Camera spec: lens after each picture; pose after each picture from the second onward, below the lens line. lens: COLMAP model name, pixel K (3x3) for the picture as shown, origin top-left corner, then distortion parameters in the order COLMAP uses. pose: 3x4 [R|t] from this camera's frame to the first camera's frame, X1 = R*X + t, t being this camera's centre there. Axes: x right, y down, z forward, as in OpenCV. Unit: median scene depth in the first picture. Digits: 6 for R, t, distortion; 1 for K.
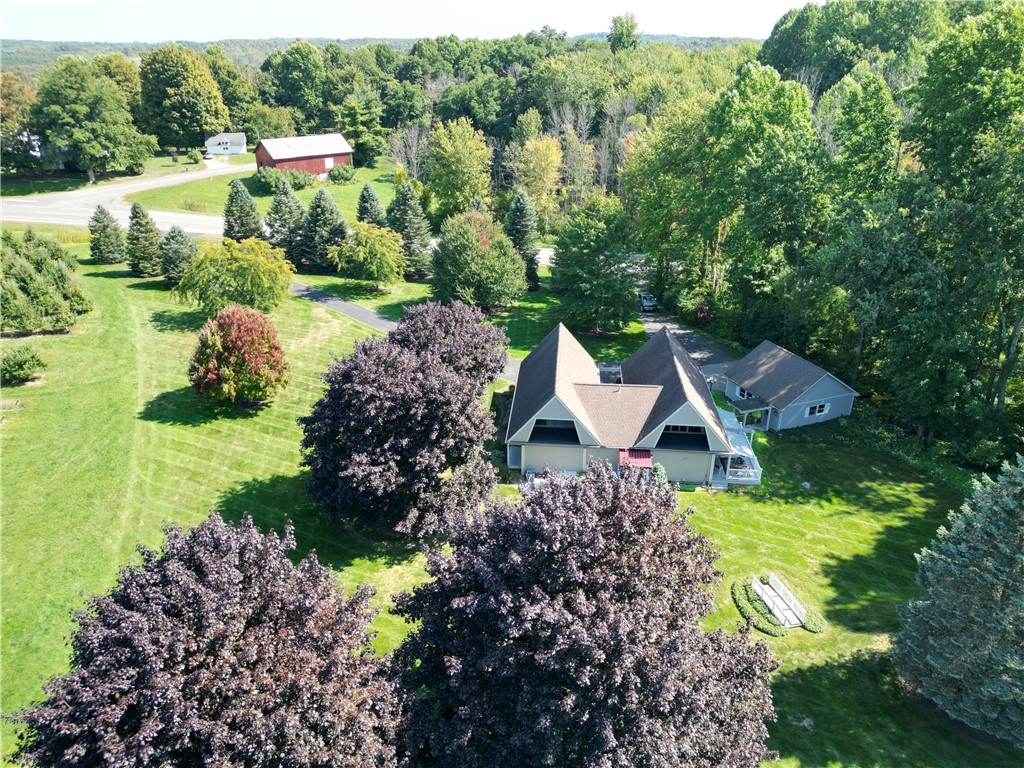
lens RADIAL K [[716.1, 0, 512.0], [0, 716.1, 384.0], [0, 0, 1]] dist [0.056281, -0.050969]
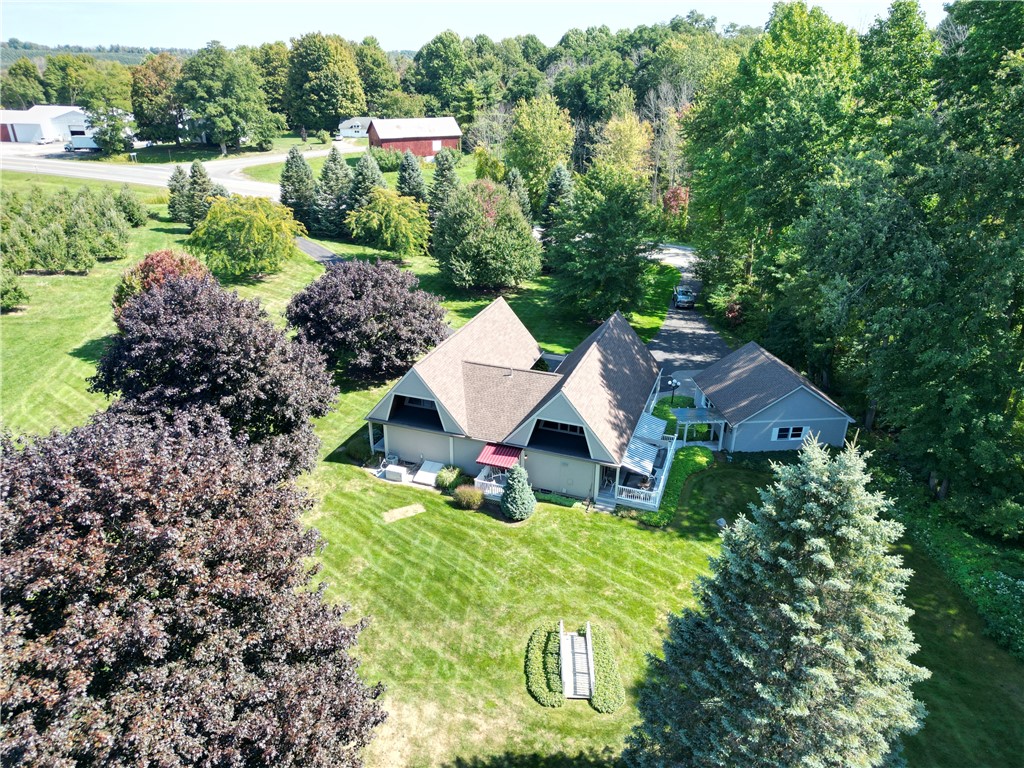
lens RADIAL K [[716.1, 0, 512.0], [0, 716.1, 384.0], [0, 0, 1]] dist [0.056281, -0.050969]
pose [[0.965383, 0.112435, -0.235358, 0.129874], [-0.115222, 0.993338, 0.001923, 0.006922], [0.234006, 0.025262, 0.971907, 0.074010]]
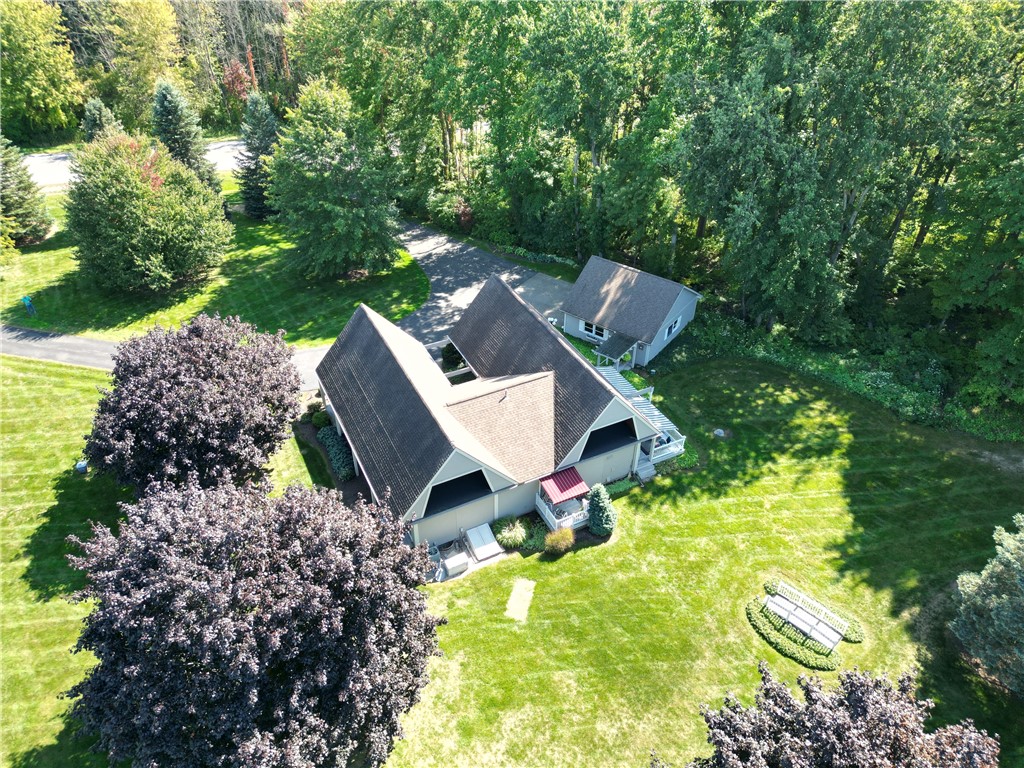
lens RADIAL K [[716.1, 0, 512.0], [0, 716.1, 384.0], [0, 0, 1]] dist [0.056281, -0.050969]
pose [[0.849920, -0.316850, 0.421002, -0.055295], [0.216865, 0.938538, 0.268546, -0.073734], [-0.480215, -0.136942, 0.866395, 0.137583]]
